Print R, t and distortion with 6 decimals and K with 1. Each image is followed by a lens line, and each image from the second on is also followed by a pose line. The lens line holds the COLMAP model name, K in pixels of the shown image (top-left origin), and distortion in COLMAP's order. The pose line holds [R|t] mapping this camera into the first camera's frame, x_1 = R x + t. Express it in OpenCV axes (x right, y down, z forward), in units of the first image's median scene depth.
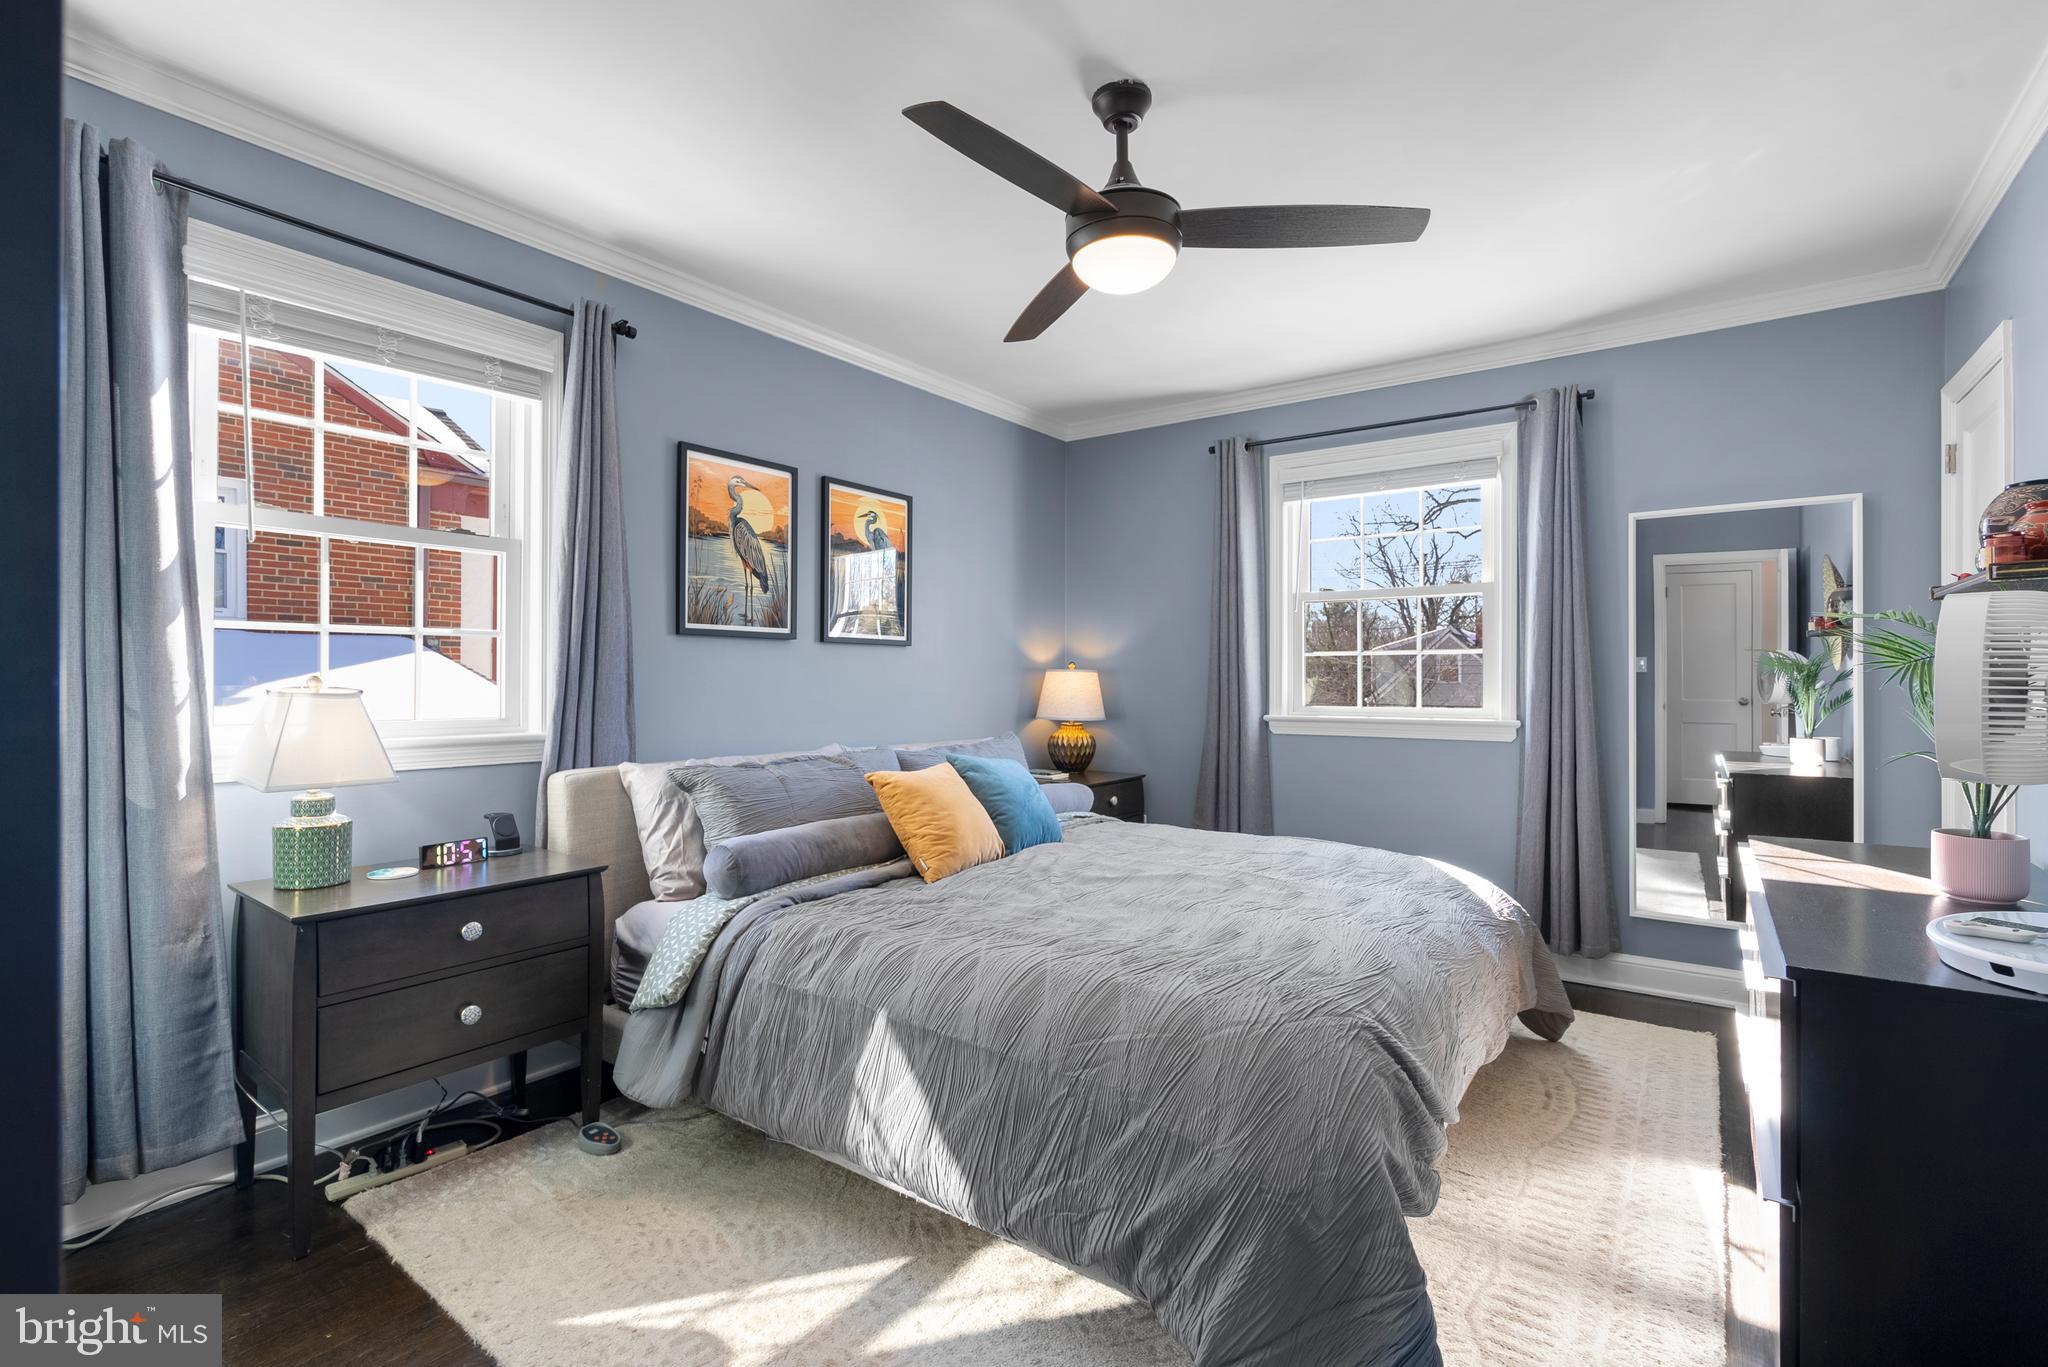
lens RADIAL K [[940.1, 0, 1028.5], [0, 940.1, 687.2], [0, 0, 1]] dist [-0.001539, -0.000897]
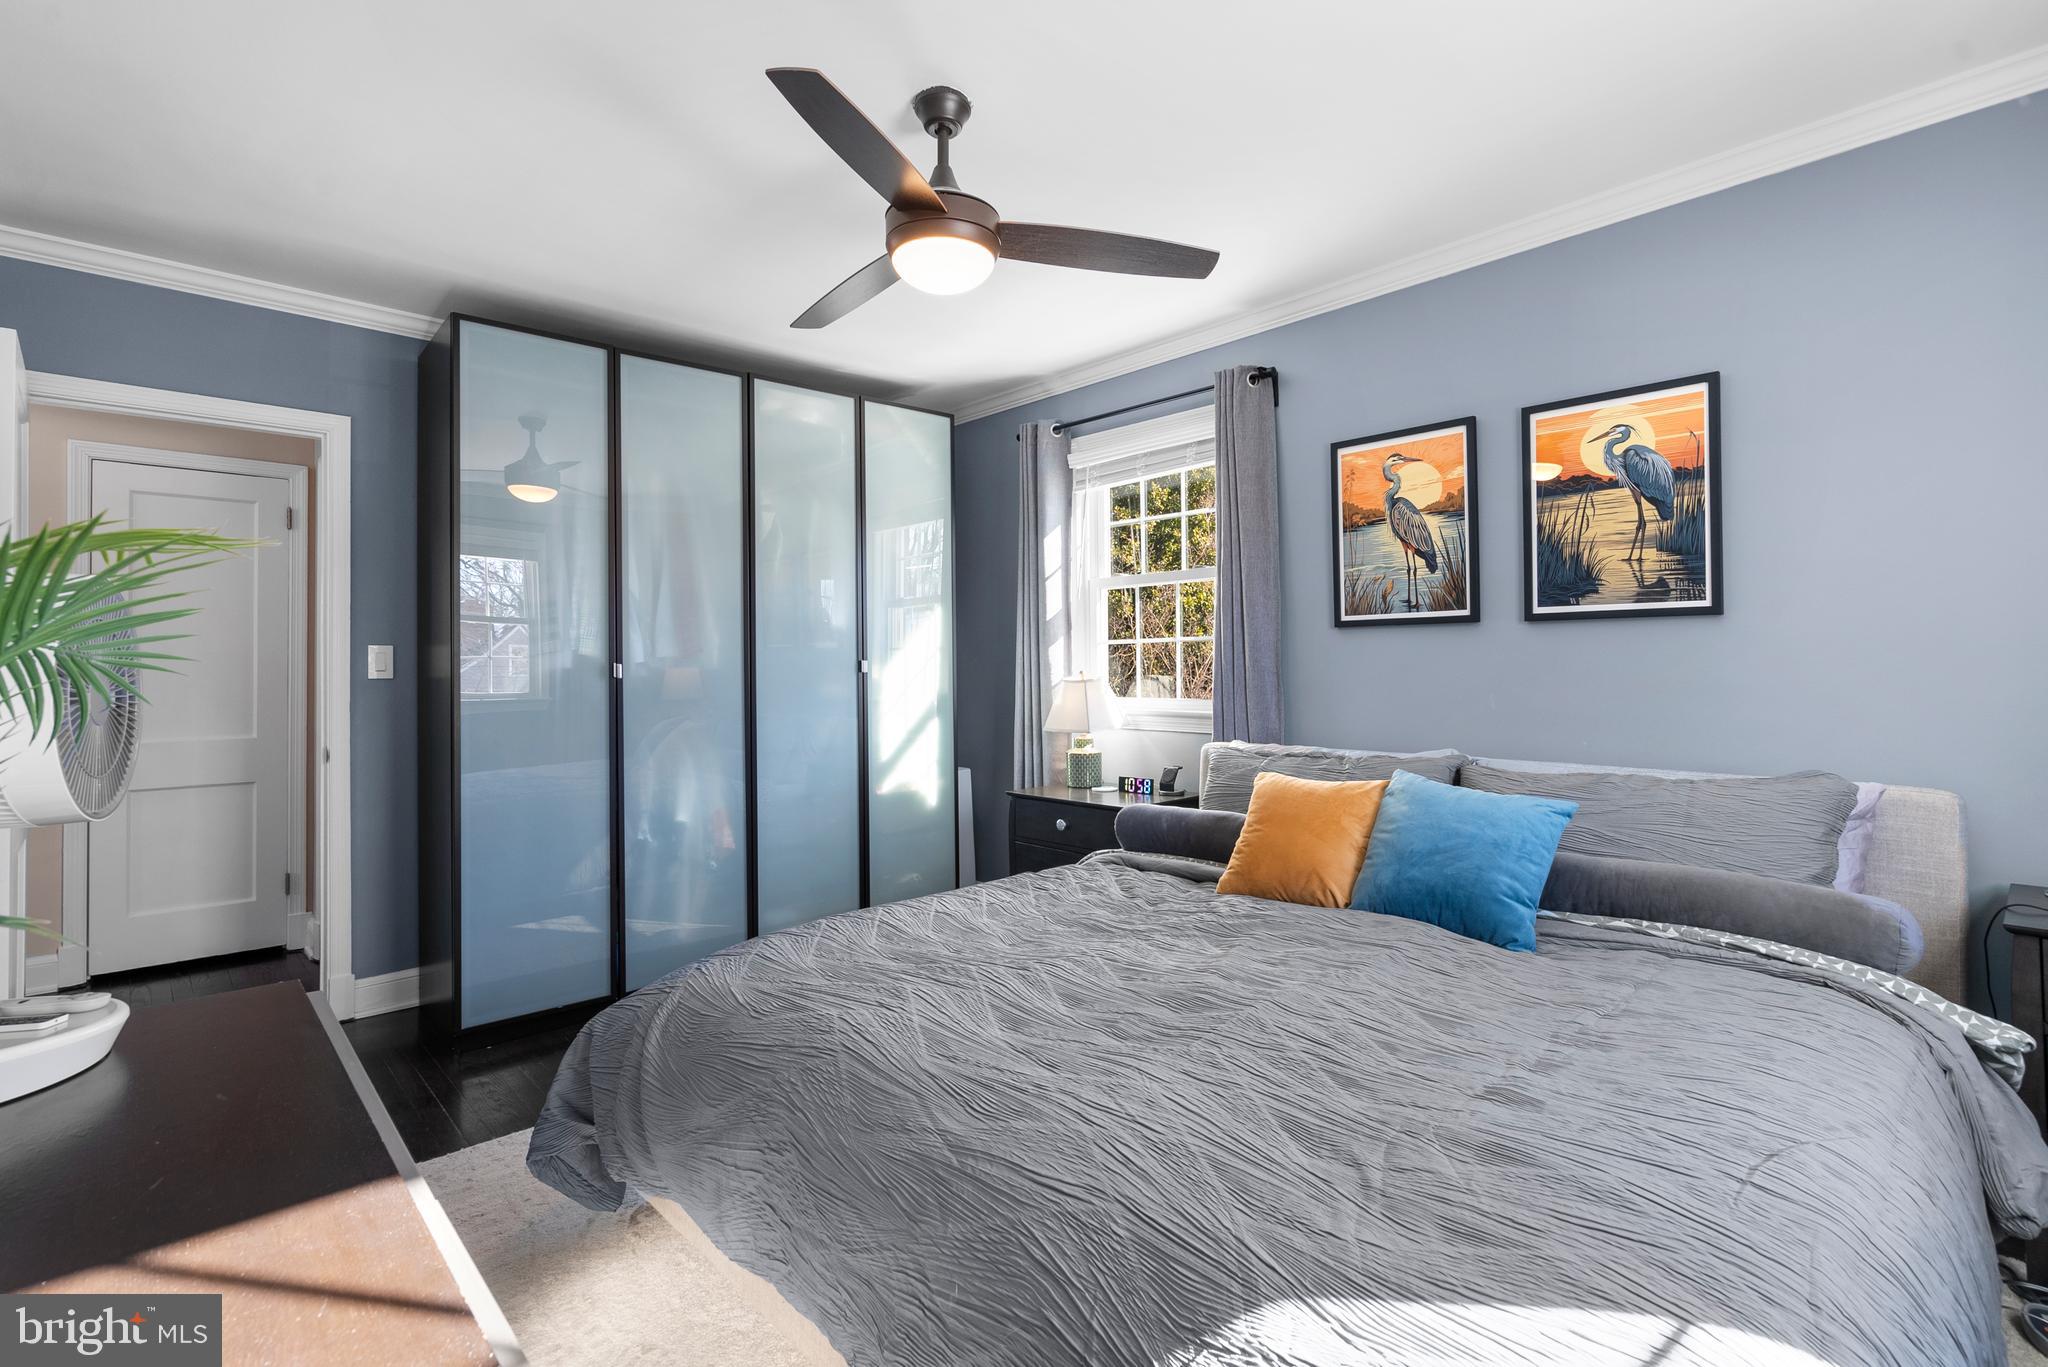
lens RADIAL K [[940.1, 0, 1029.5], [0, 940.1, 663.9], [0, 0, 1]] dist [-0.001539, -0.000897]
pose [[-0.188707, 0.003472, -0.982027, 0.672128], [0.003261, 0.999990, 0.002909, -0.018561], [0.982028, -0.002653, -0.188717, 0.807236]]
